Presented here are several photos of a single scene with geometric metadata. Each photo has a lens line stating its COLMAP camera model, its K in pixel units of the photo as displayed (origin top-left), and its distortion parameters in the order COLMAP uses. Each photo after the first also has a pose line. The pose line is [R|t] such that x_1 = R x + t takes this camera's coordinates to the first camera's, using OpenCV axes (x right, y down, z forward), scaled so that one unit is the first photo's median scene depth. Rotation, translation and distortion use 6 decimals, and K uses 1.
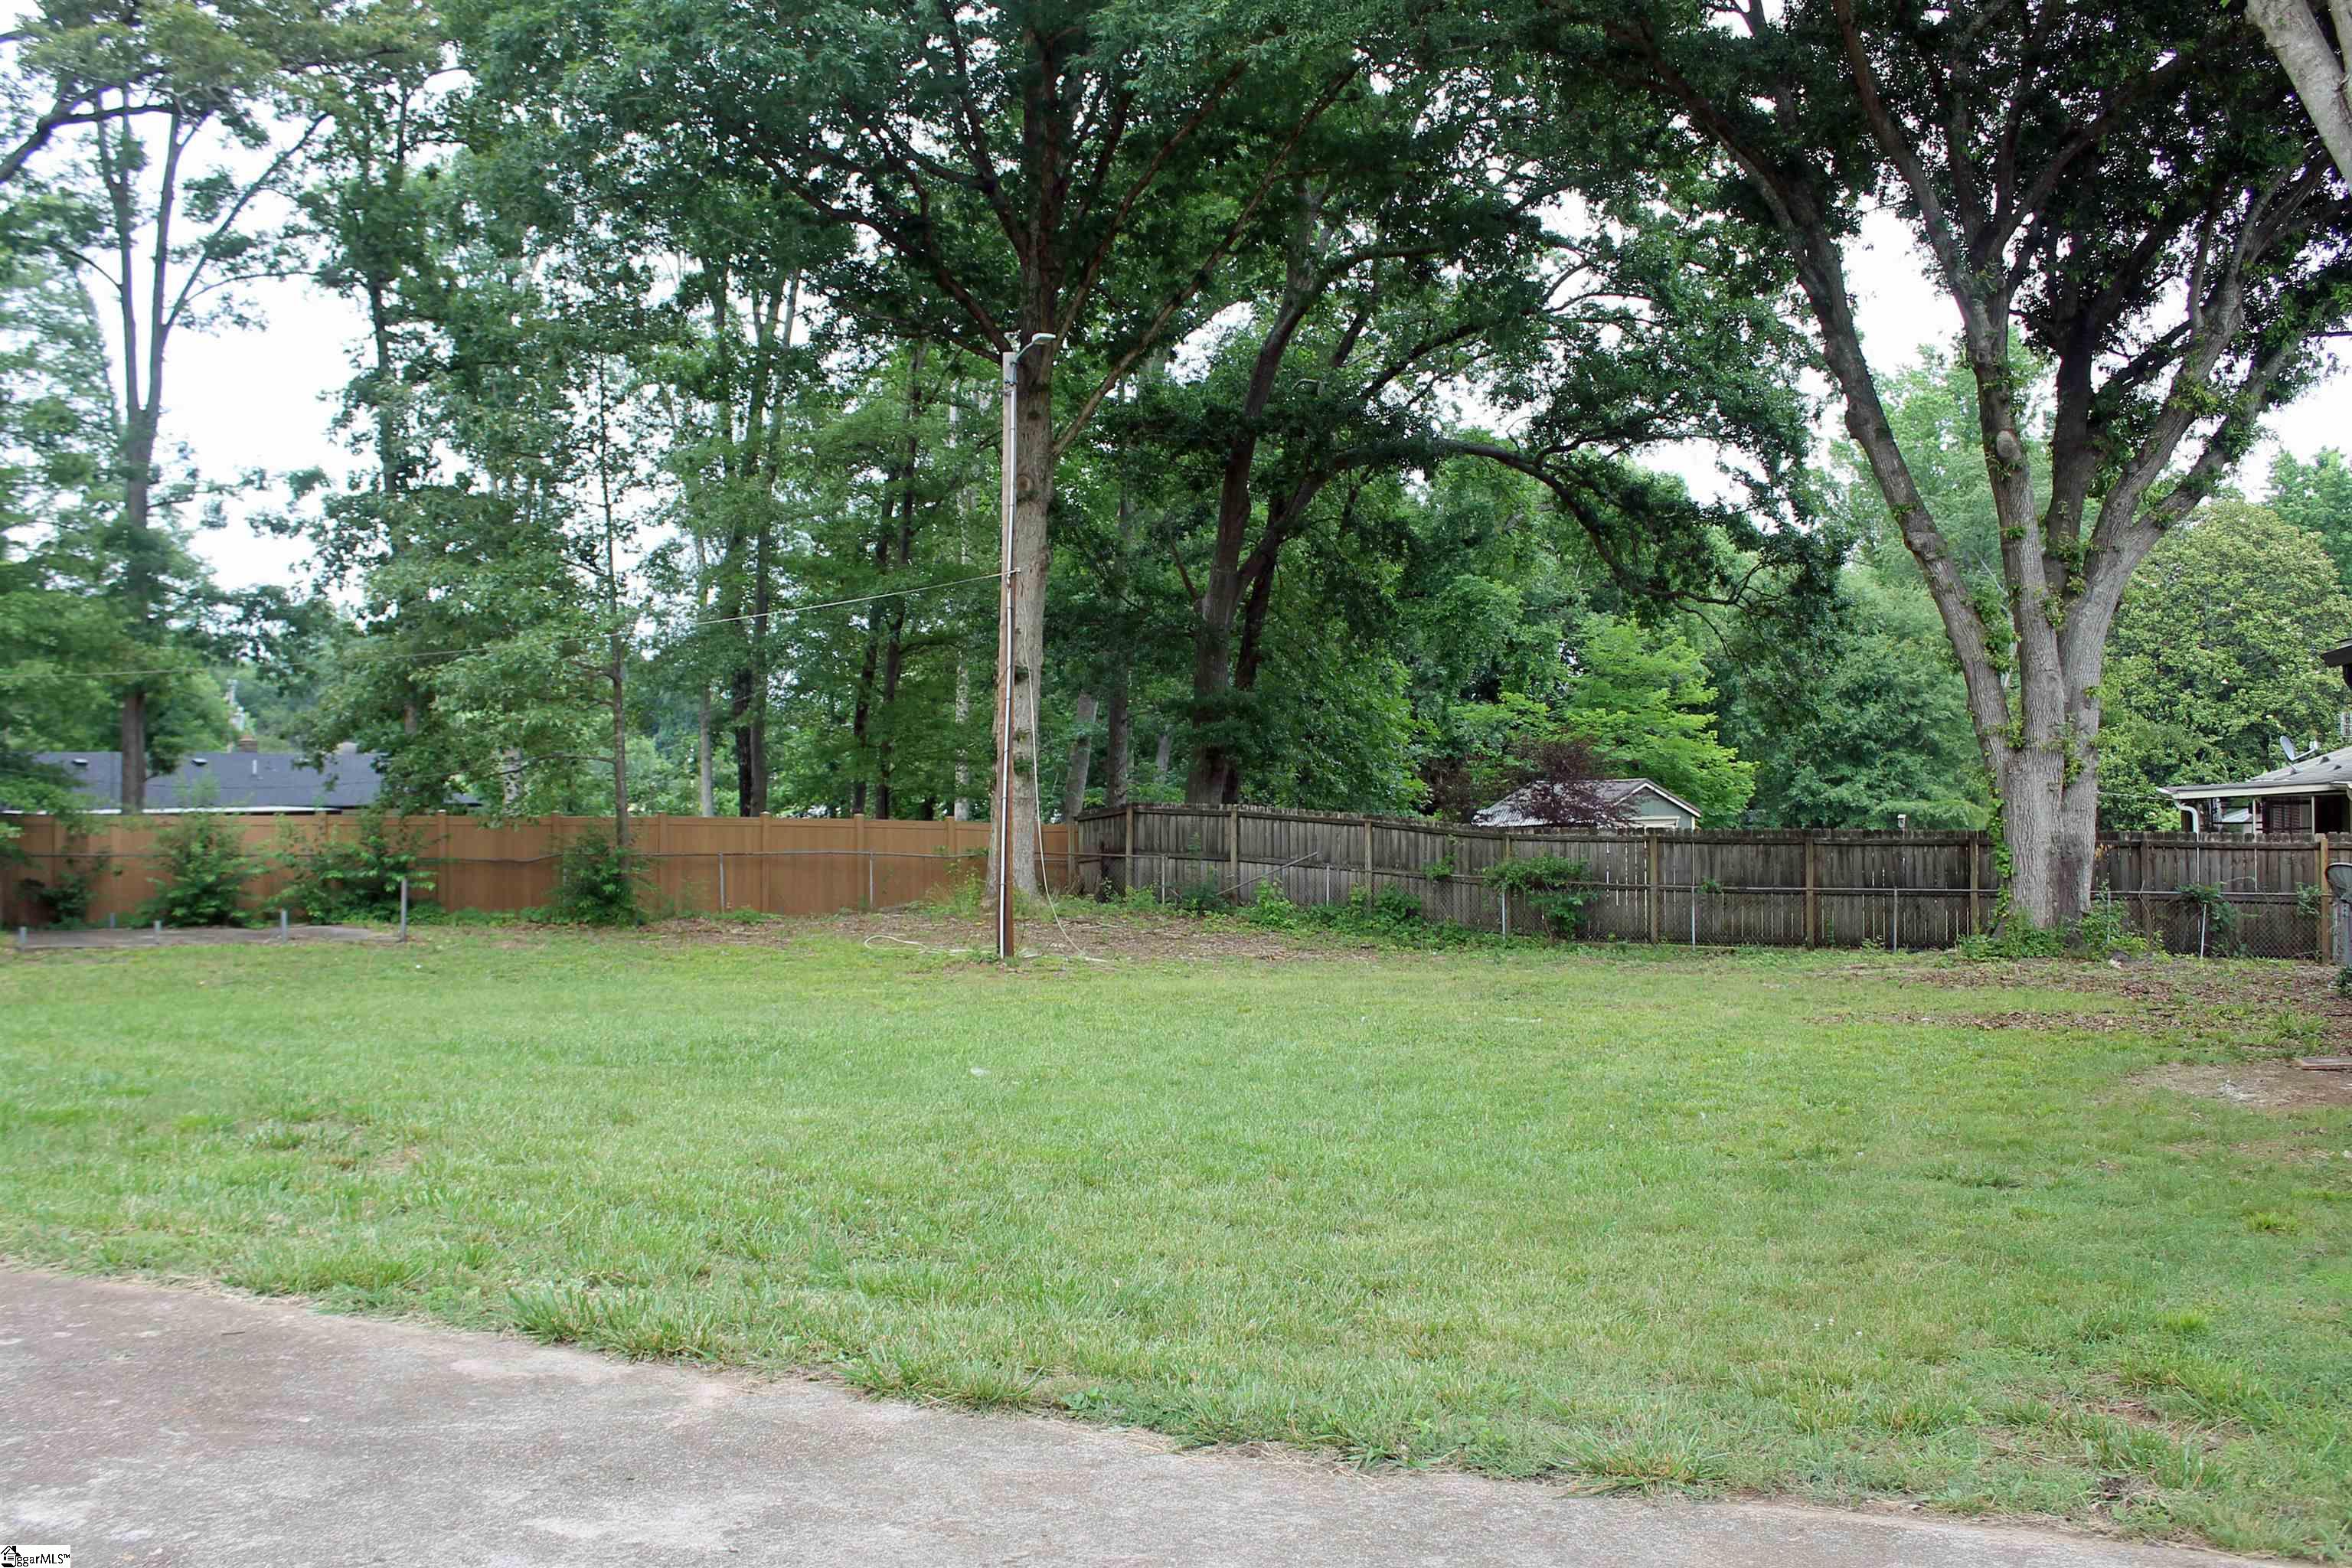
lens RADIAL K [[2130.7, 0, 1127.0], [0, 2130.7, 784.6], [0, 0, 1]] dist [-0.156897, 0.145030]
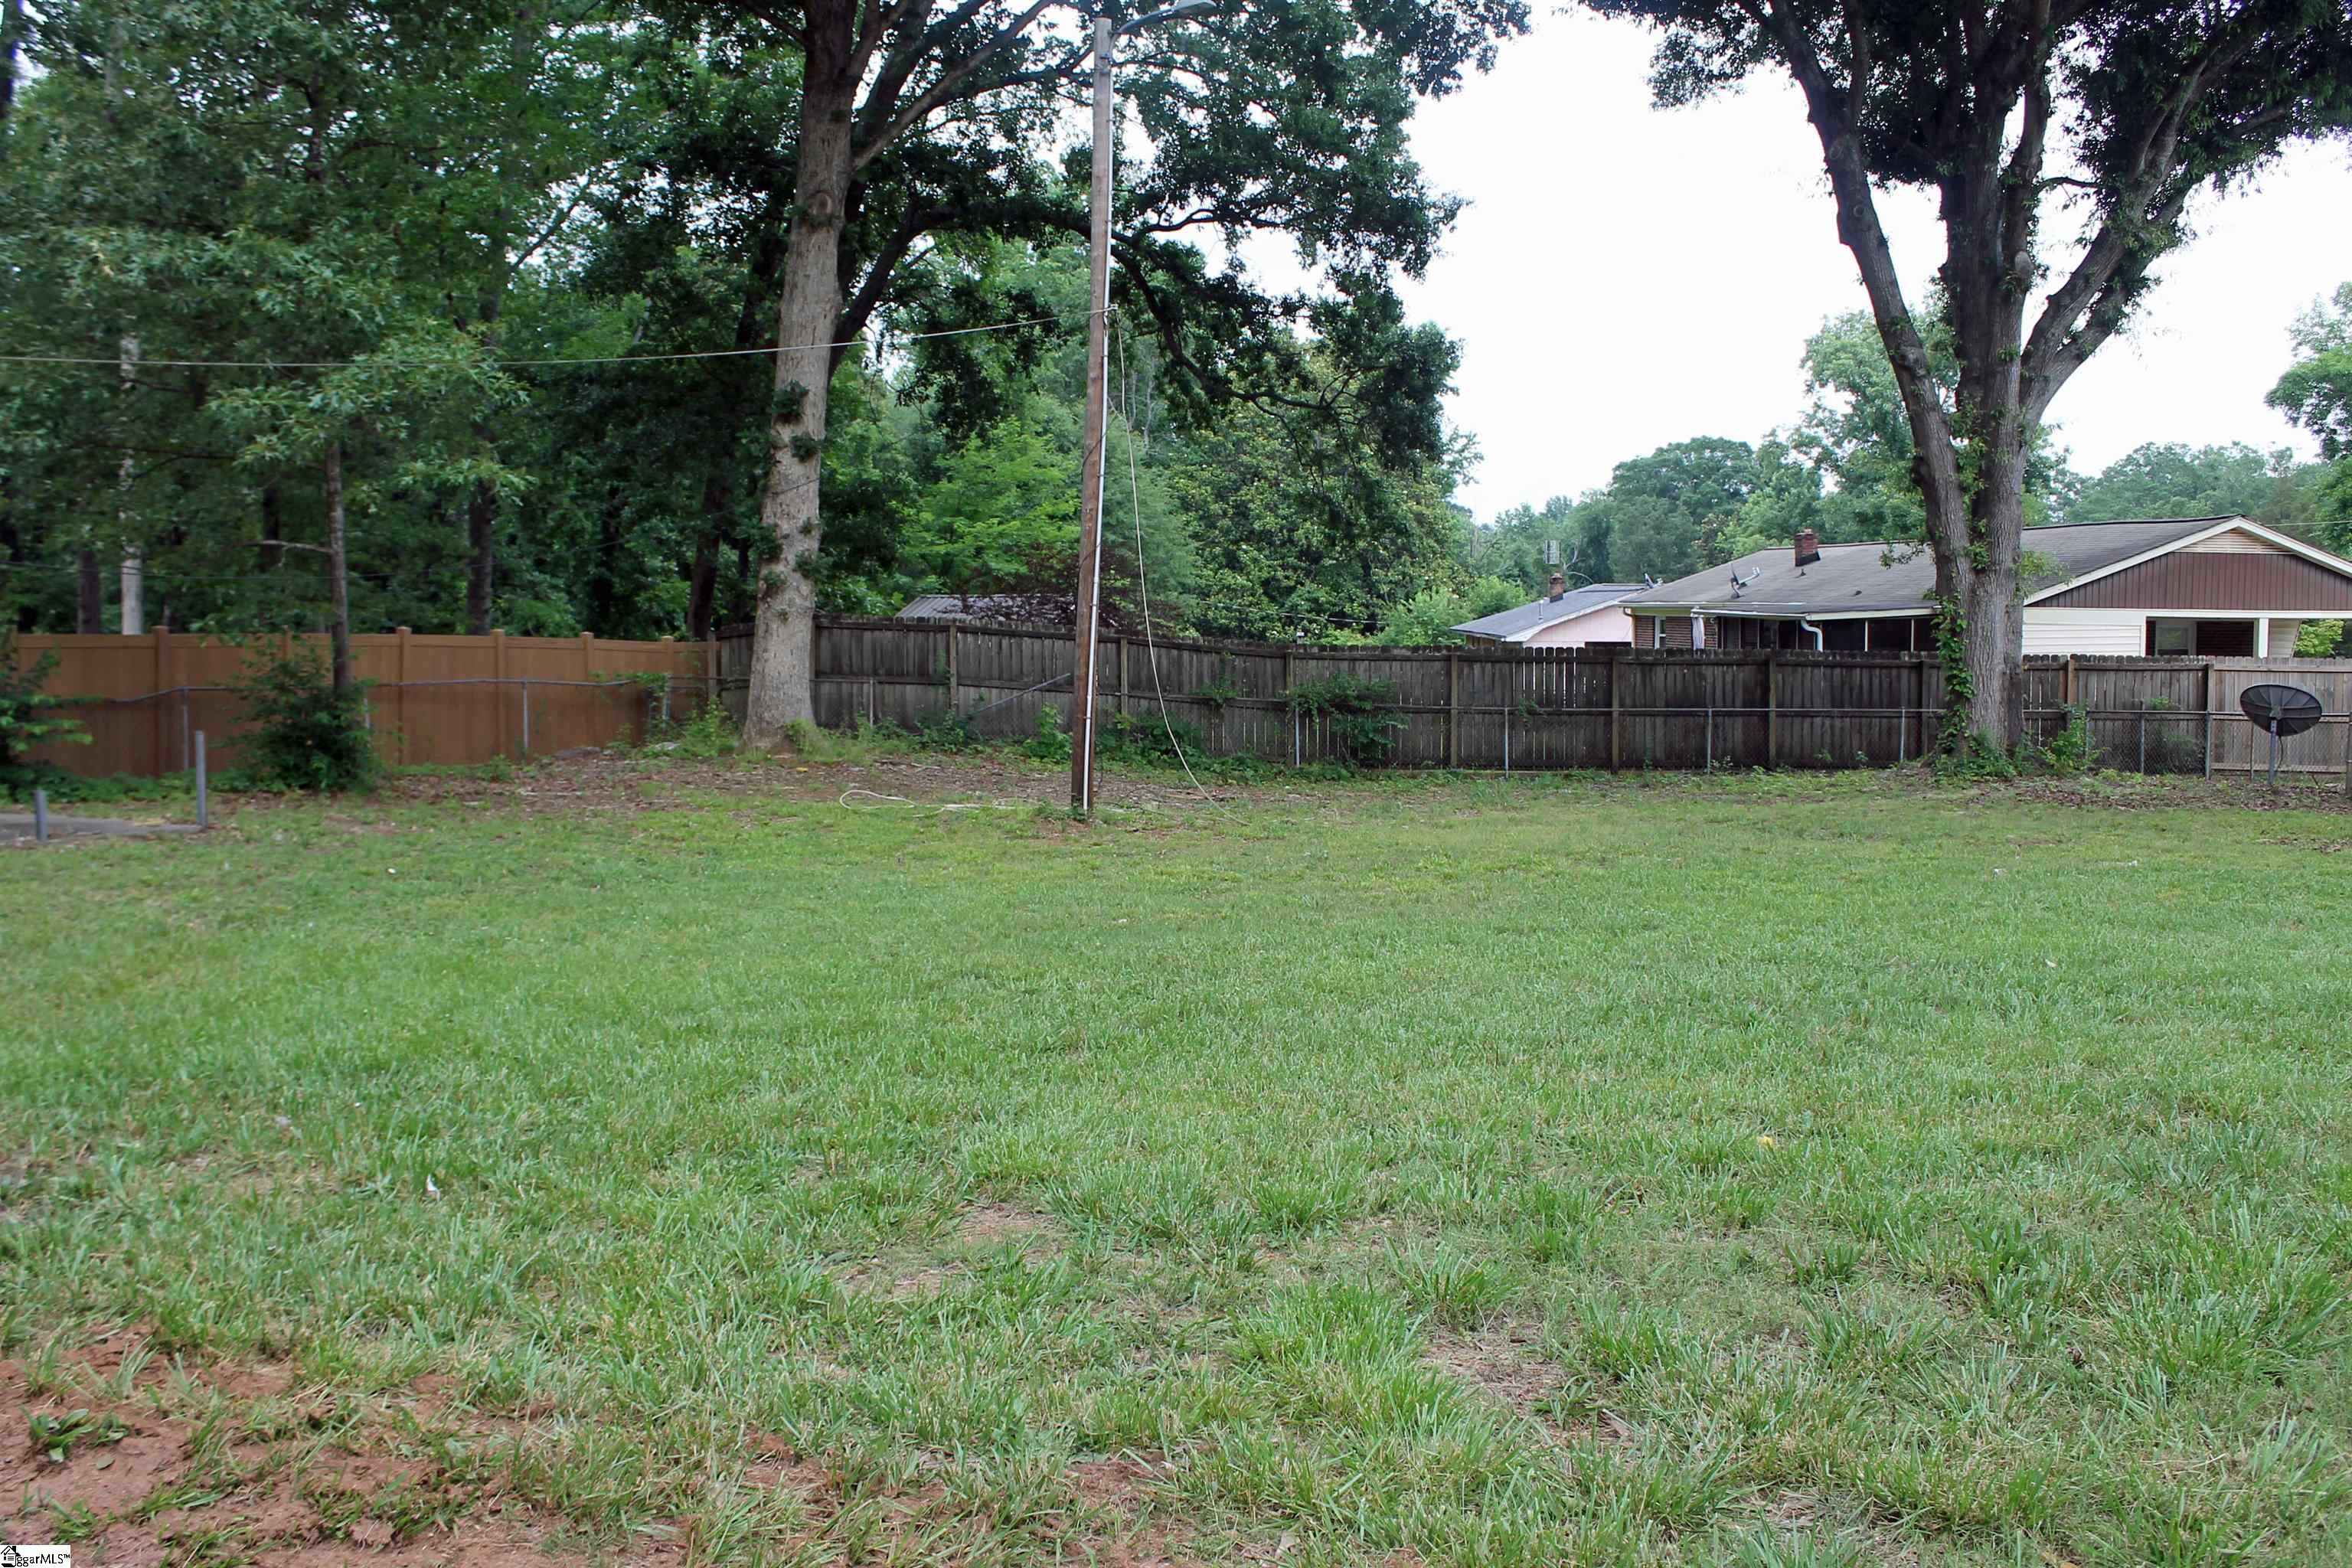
lens RADIAL K [[2130.7, 0, 1127.0], [0, 2130.7, 784.6], [0, 0, 1]] dist [-0.156897, 0.145030]
pose [[0.864796, -0.032951, 0.501040, -0.342289], [-0.010263, 0.996476, 0.083248, 0.005043], [-0.502018, -0.077135, 0.861411, 0.255136]]
